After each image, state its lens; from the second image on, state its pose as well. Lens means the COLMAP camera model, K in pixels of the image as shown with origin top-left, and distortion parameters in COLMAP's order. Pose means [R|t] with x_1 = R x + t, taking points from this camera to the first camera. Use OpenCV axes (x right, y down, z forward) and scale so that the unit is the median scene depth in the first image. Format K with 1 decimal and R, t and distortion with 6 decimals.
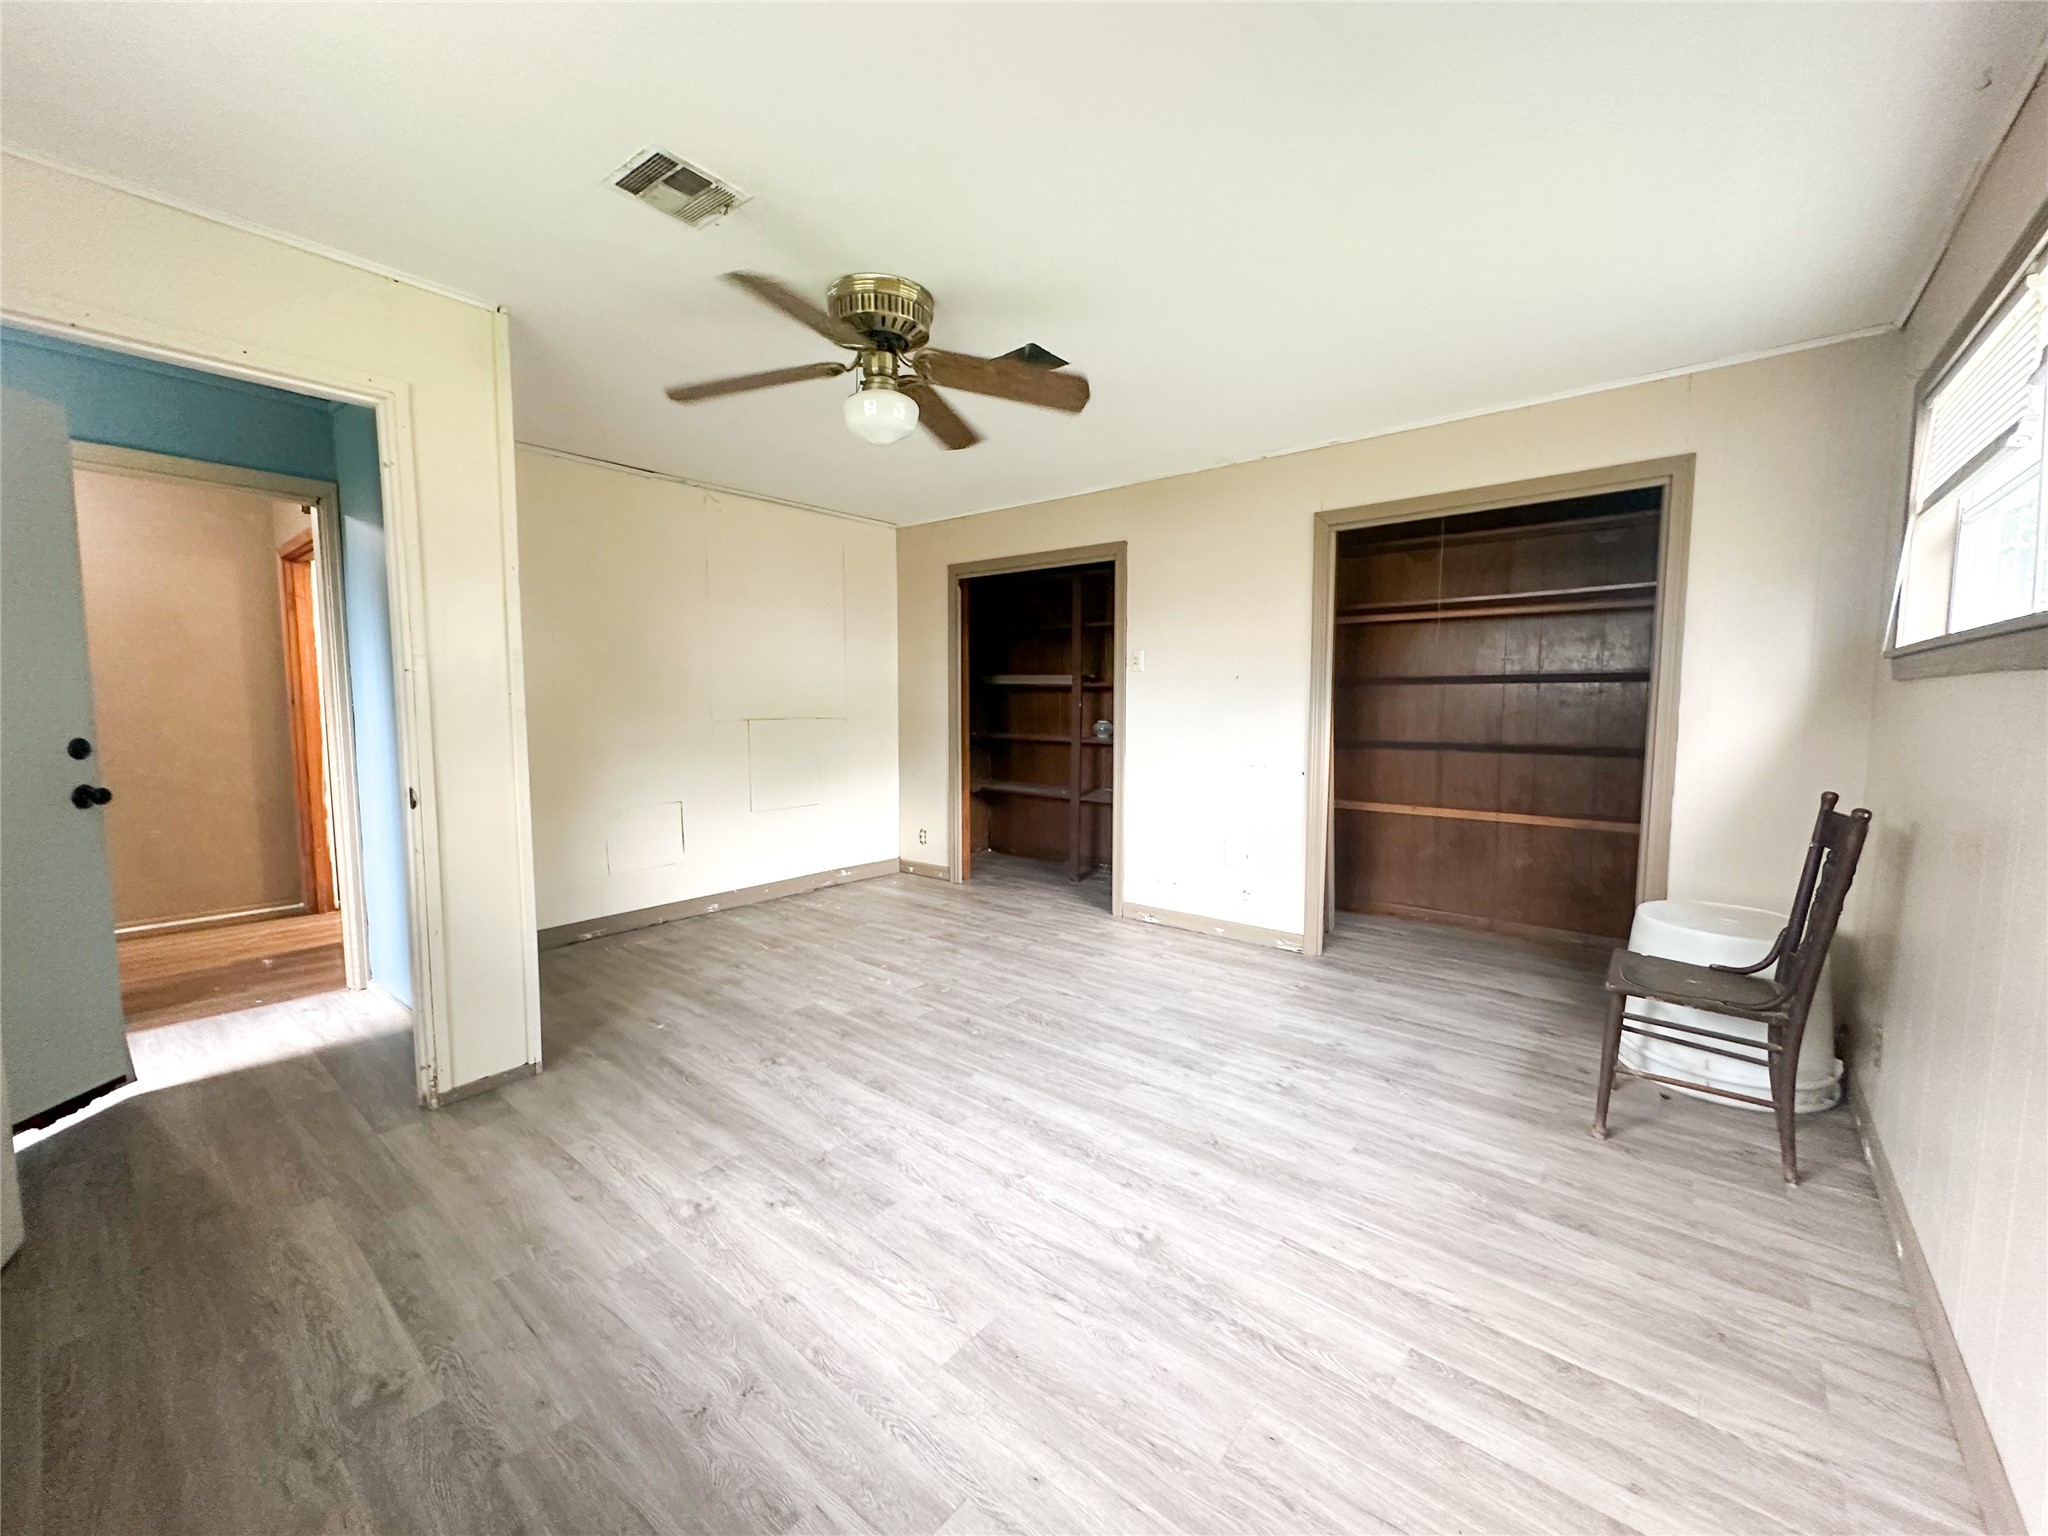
lens RADIAL K [[820.3, 0, 1024.0], [0, 820.3, 768.0], [0, 0, 1]] dist [0.000015, 0.000469]
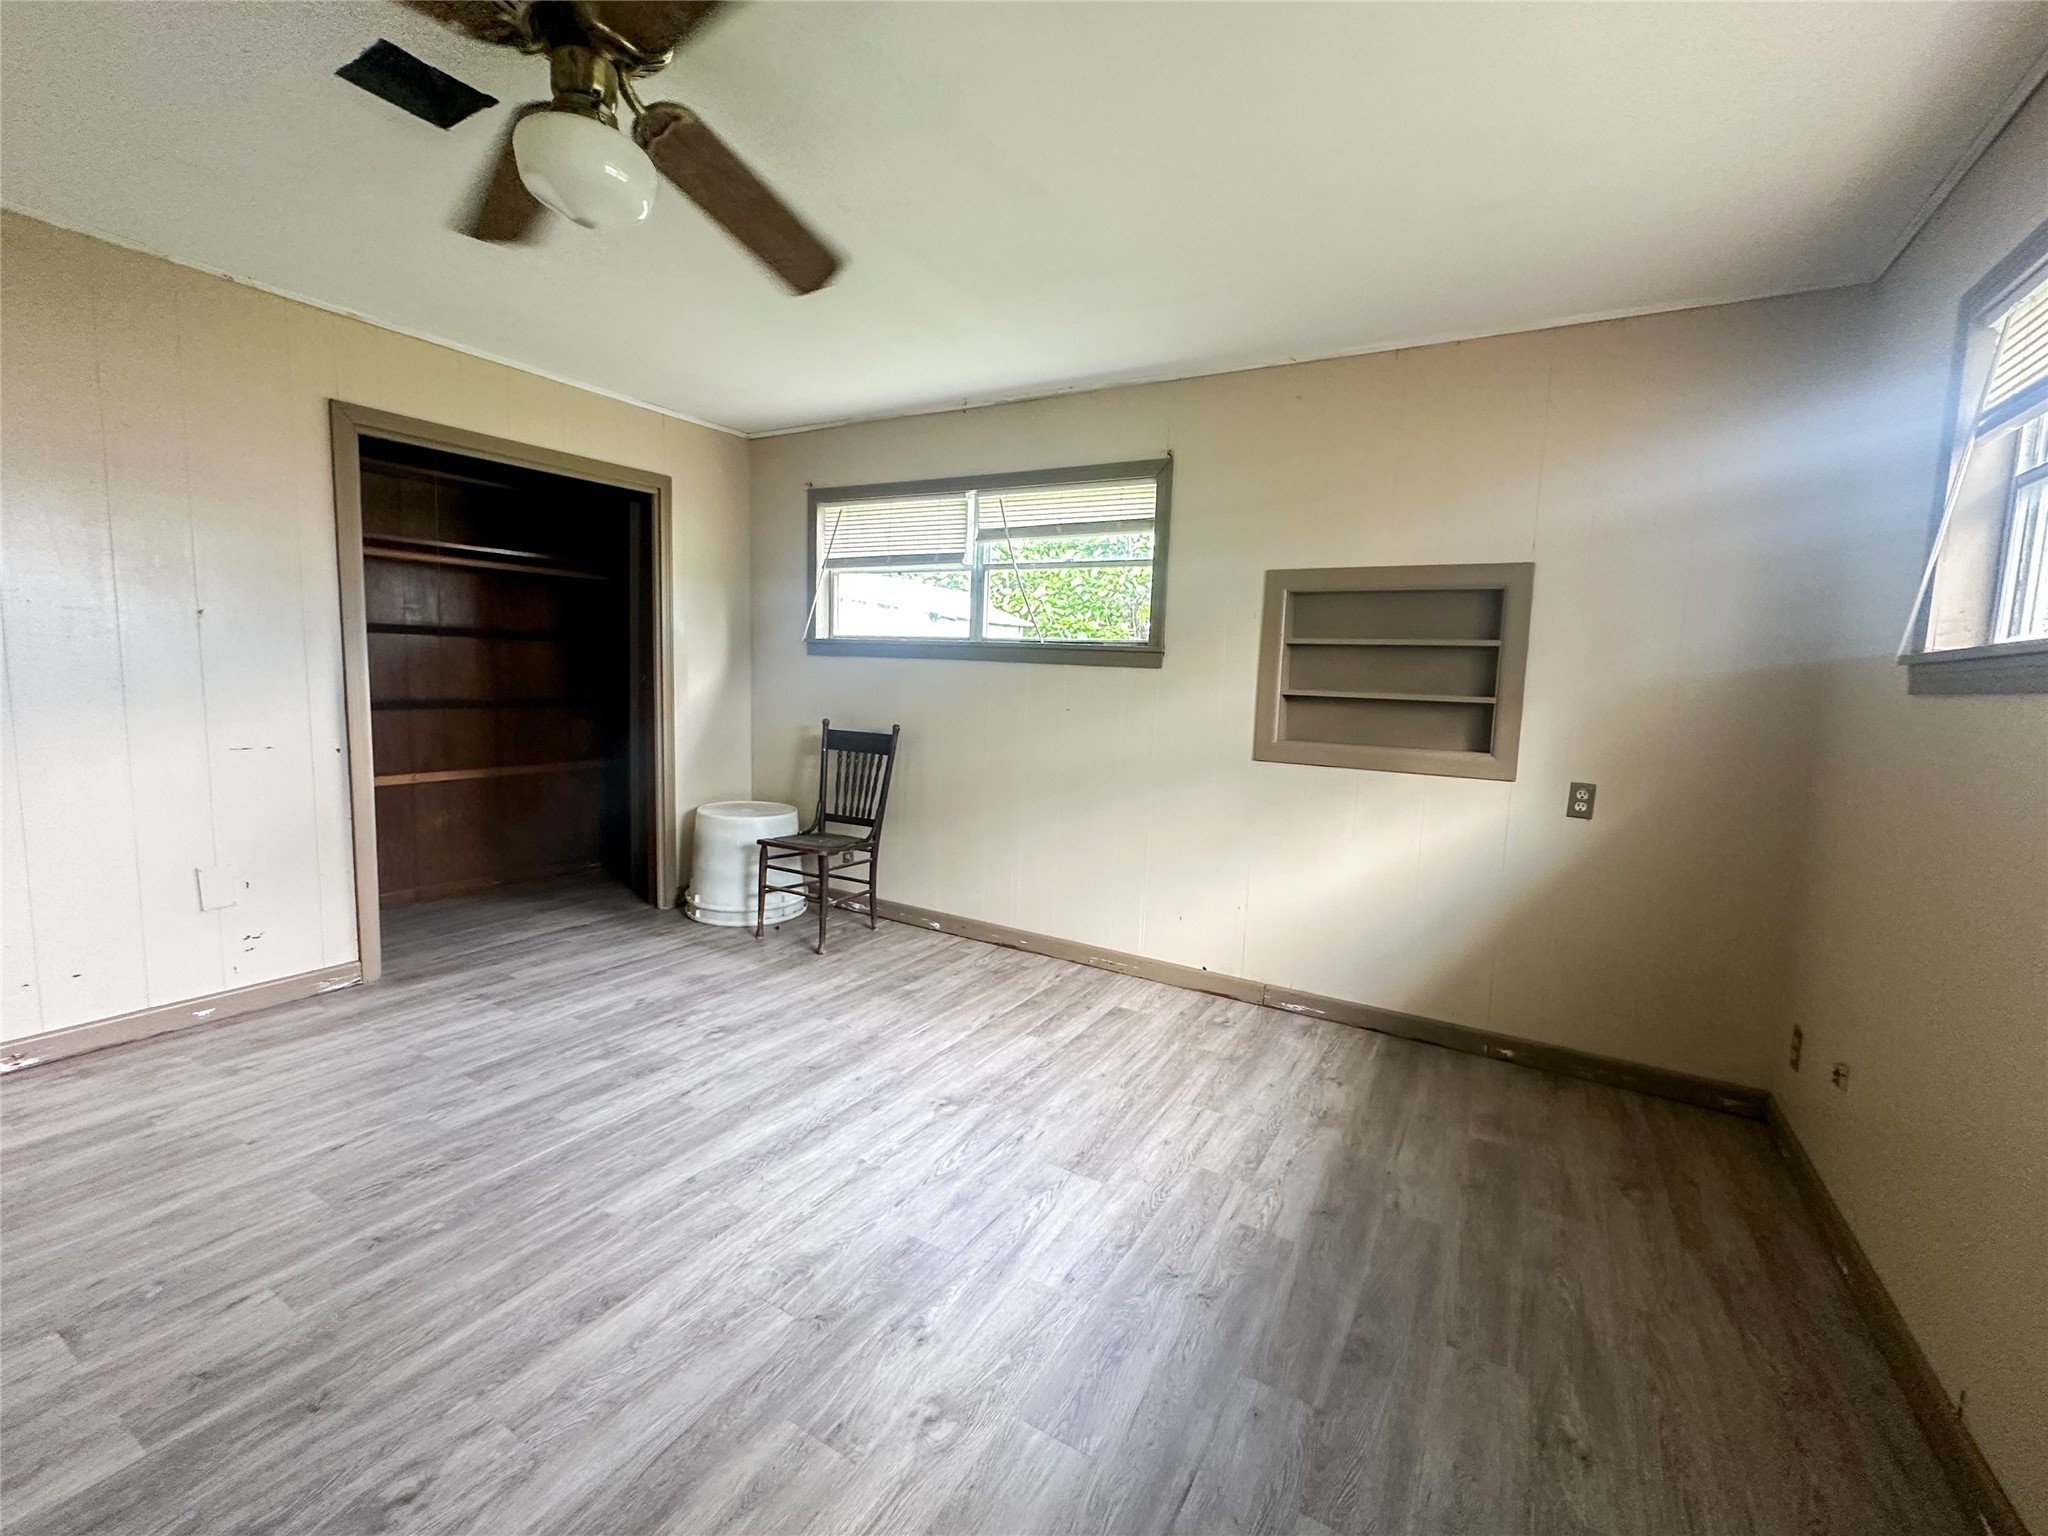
lens RADIAL K [[865.8, 0, 1024.0], [0, 865.8, 768.0], [0, 0, 1]] dist [0.000188, 0.000183]
pose [[-0.163447, -0.118430, 0.979418, -0.771225], [0.046184, 0.990762, 0.127509, -0.070455], [-0.985470, 0.066074, -0.156468, 0.729734]]
